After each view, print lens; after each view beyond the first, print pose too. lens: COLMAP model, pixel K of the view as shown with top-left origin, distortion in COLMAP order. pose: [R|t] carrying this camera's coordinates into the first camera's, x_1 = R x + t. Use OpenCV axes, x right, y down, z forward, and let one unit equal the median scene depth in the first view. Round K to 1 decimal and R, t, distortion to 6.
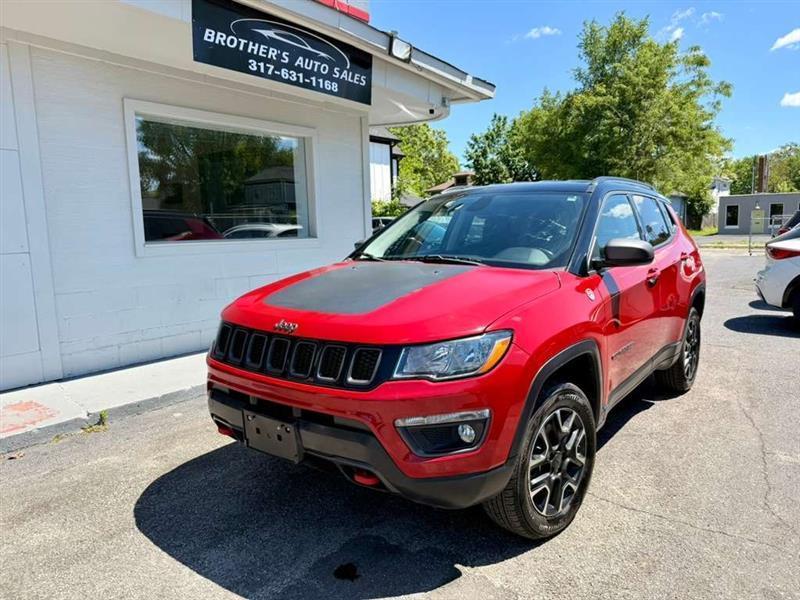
lens RADIAL K [[570.2, 0, 399.3], [0, 570.2, 300.9], [0, 0, 1]] dist [0.012203, -0.027085]
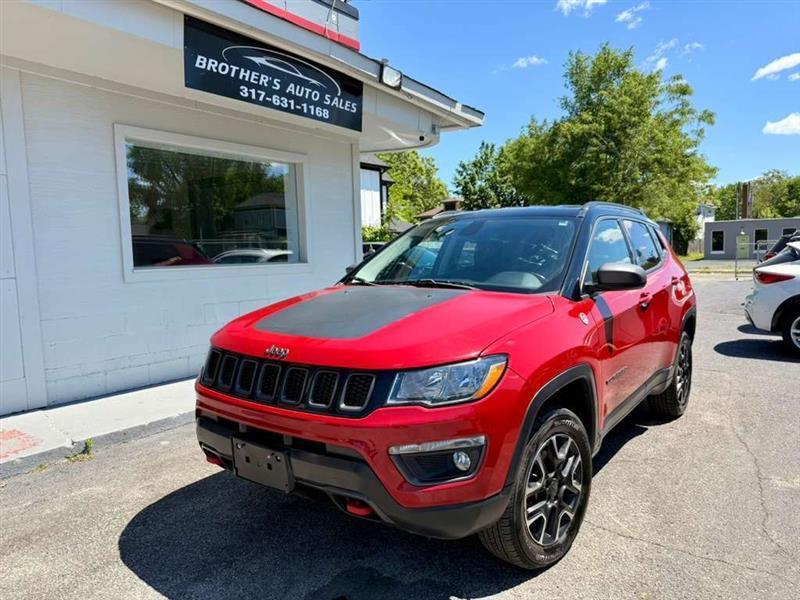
lens RADIAL K [[570.2, 0, 397.1], [0, 570.2, 305.5], [0, 0, 1]] dist [0.012203, -0.027085]
pose [[0.999891, -0.002049, 0.014611, -0.002734], [0.002583, 0.999328, -0.036565, 0.000579], [-0.014526, 0.036599, 0.999224, 0.005485]]
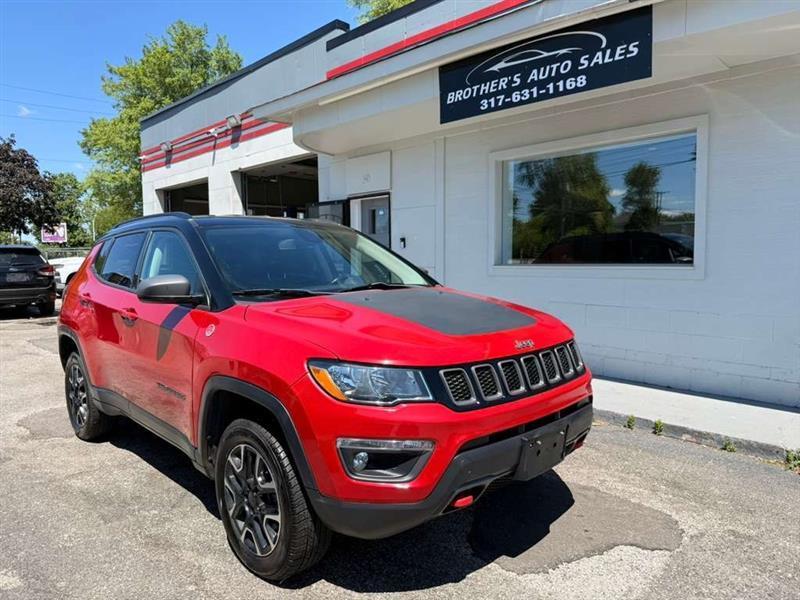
lens RADIAL K [[570.2, 0, 404.5], [0, 570.2, 301.2], [0, 0, 1]] dist [0.012203, -0.027085]
pose [[-0.155010, 0.096139, -0.983224, 0.805386], [-0.118745, 0.986225, 0.115154, -0.141682], [0.980750, 0.134603, -0.141459, 0.981578]]
